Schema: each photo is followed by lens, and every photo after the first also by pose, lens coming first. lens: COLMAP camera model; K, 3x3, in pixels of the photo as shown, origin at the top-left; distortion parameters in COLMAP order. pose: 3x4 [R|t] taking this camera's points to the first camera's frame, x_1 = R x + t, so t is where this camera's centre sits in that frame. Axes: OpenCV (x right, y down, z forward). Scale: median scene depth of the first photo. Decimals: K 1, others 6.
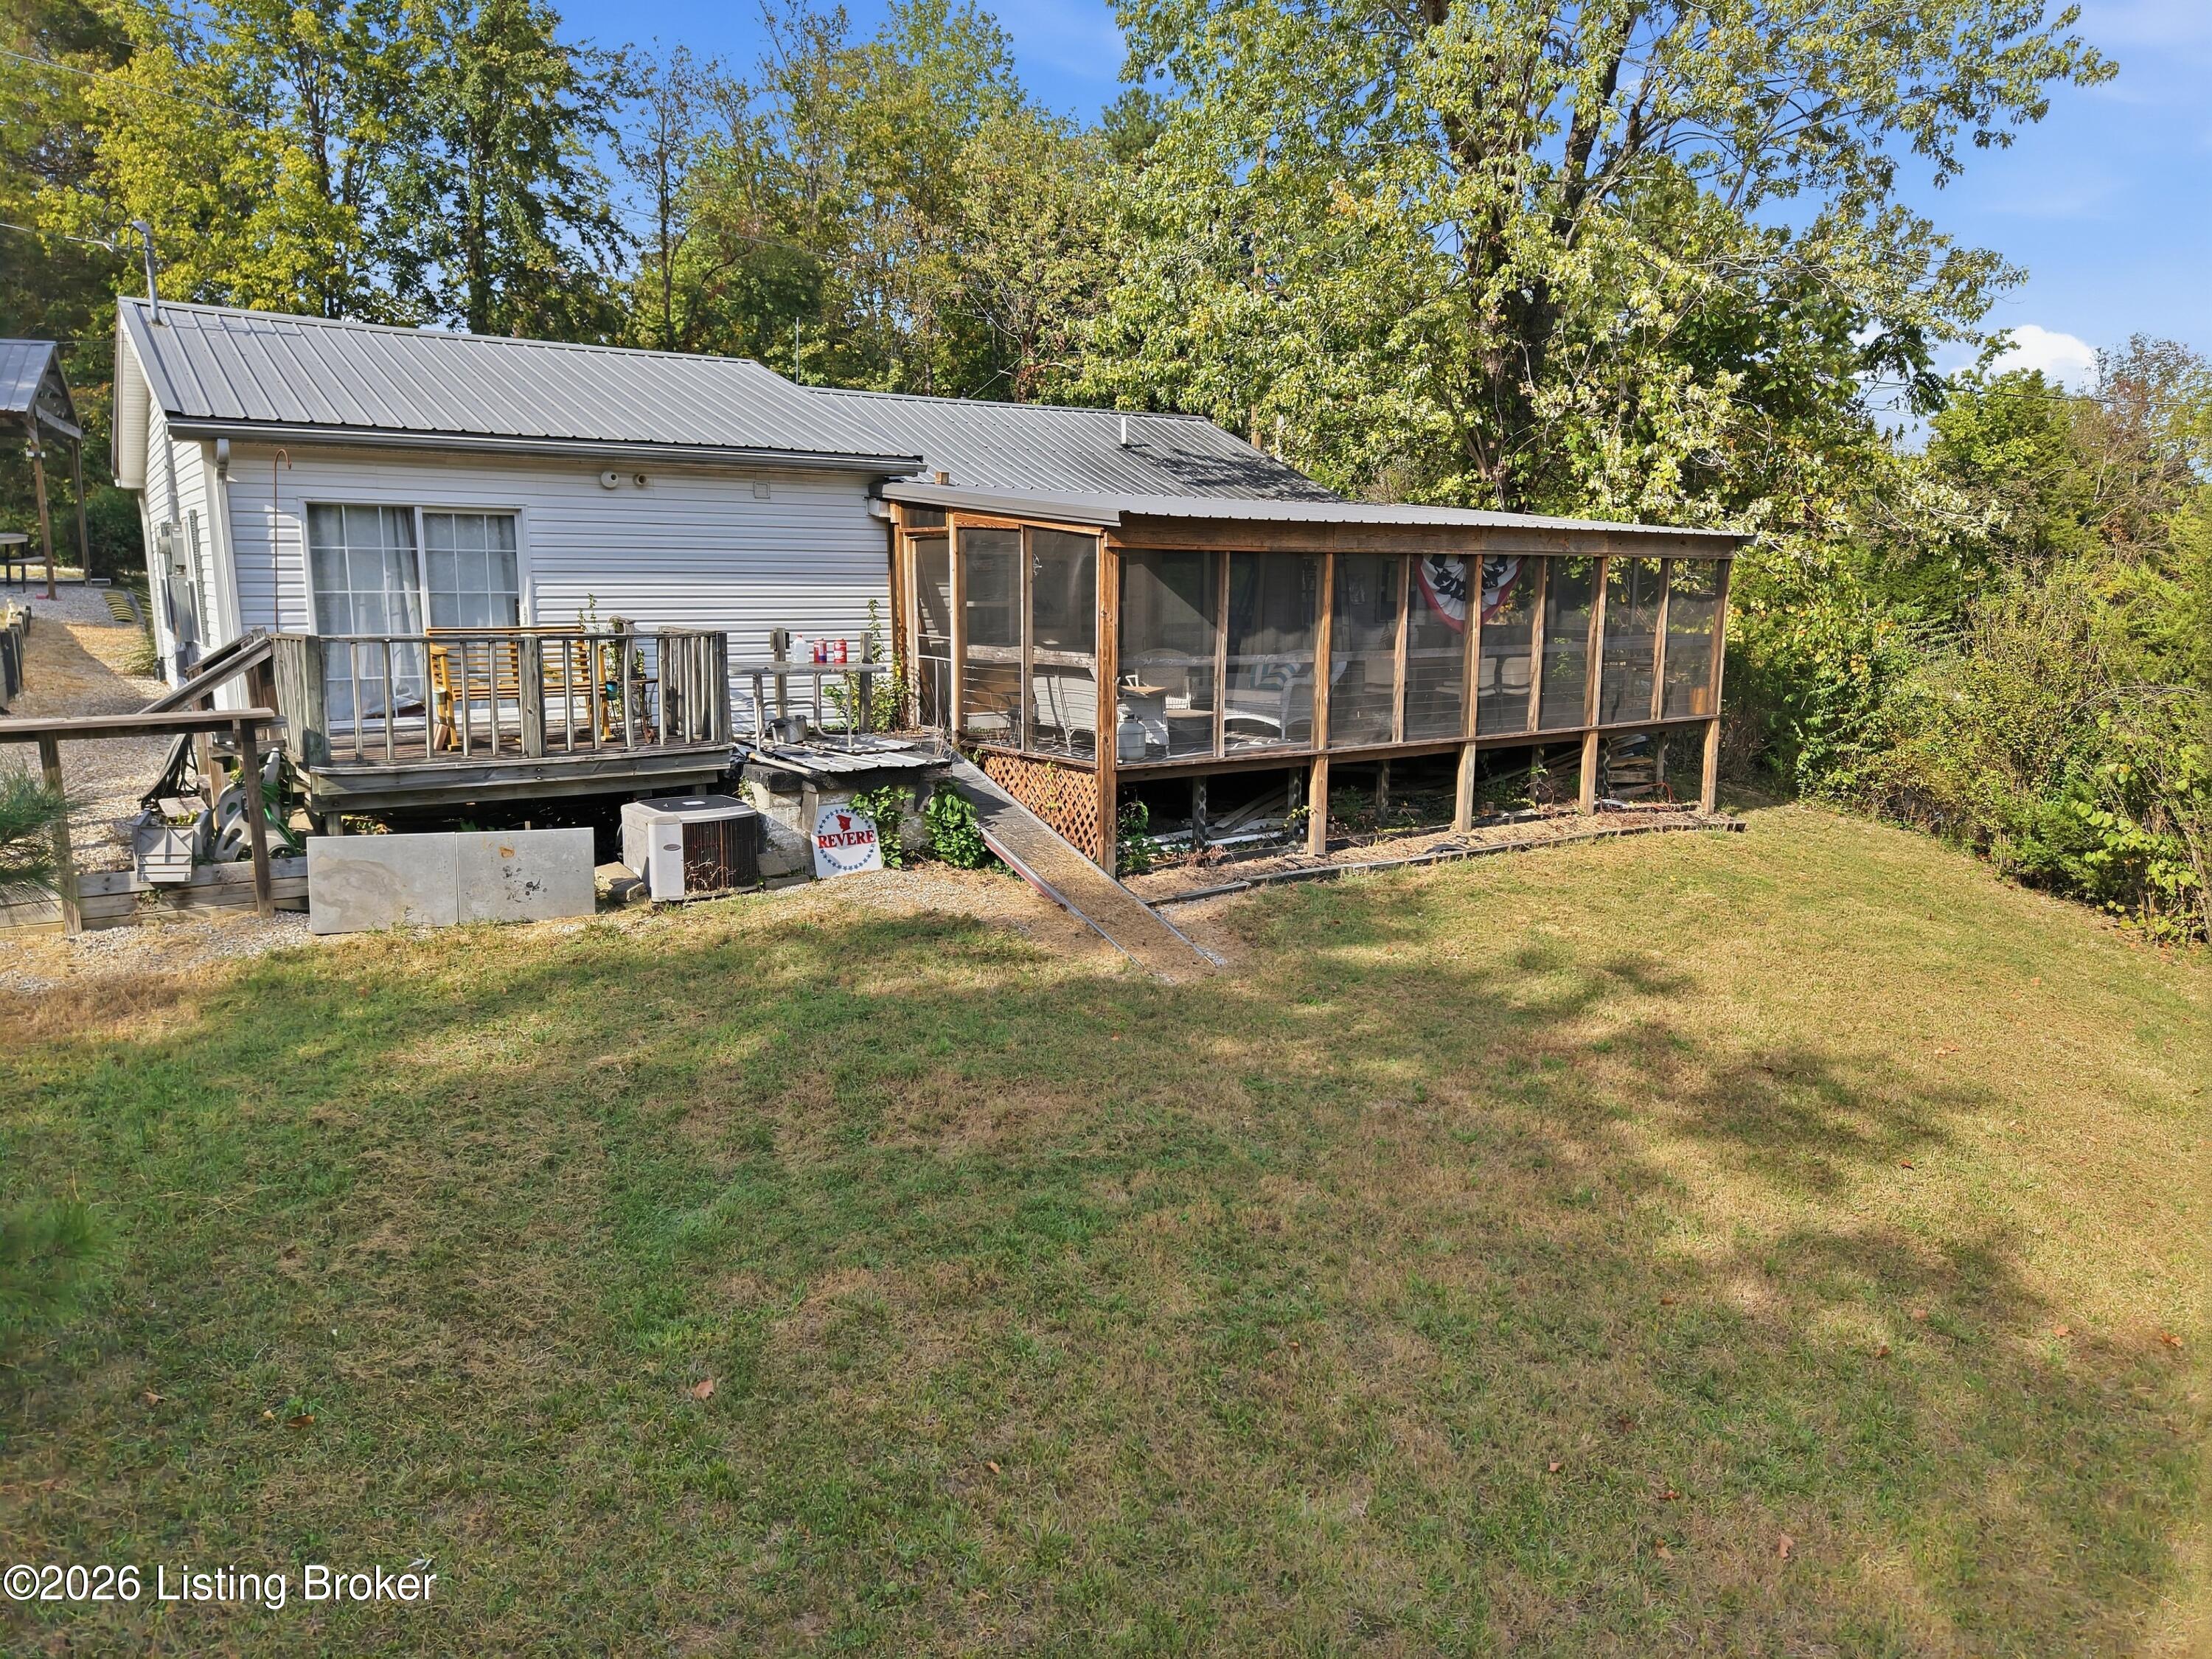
lens RADIAL K [[1502.9, 0, 1103.9], [0, 1502.9, 801.5], [0, 0, 1]] dist [0.050456, -0.065836]
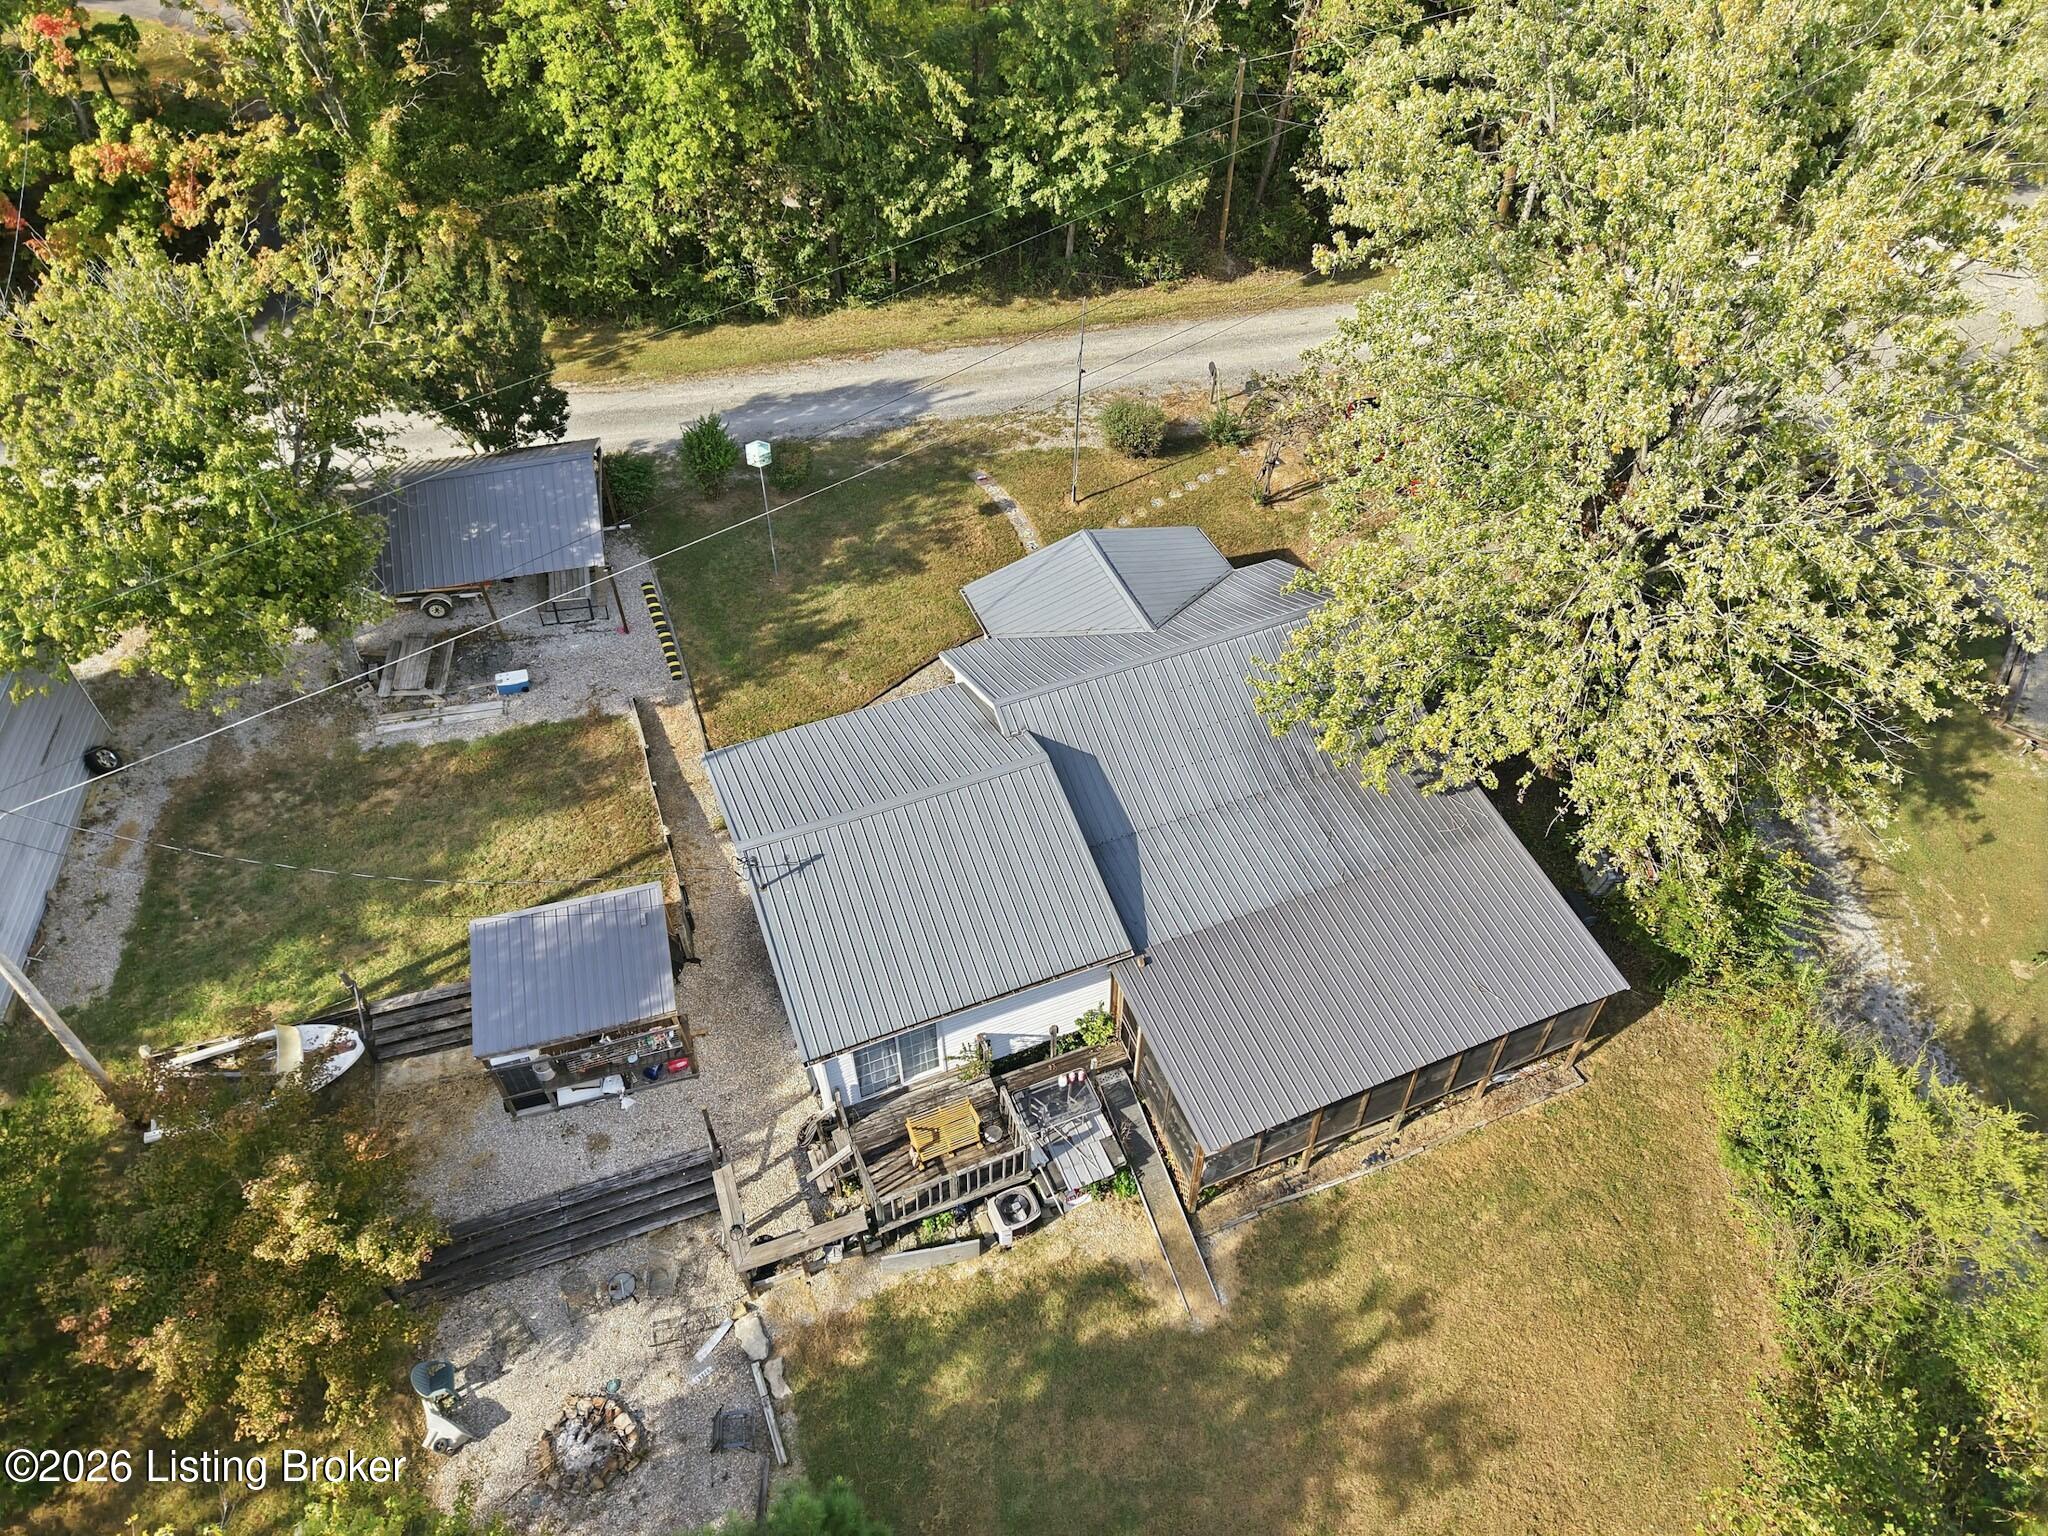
lens RADIAL K [[1434.1, 0, 1013.7], [0, 1434.1, 734.9], [0, 0, 1]] dist [0.034834, -0.001256]
pose [[0.971370, 0.148034, -0.185815, 0.041155], [-0.014862, 0.818468, 0.574360, -1.853080], [0.237108, -0.555154, 0.797235, -0.405486]]
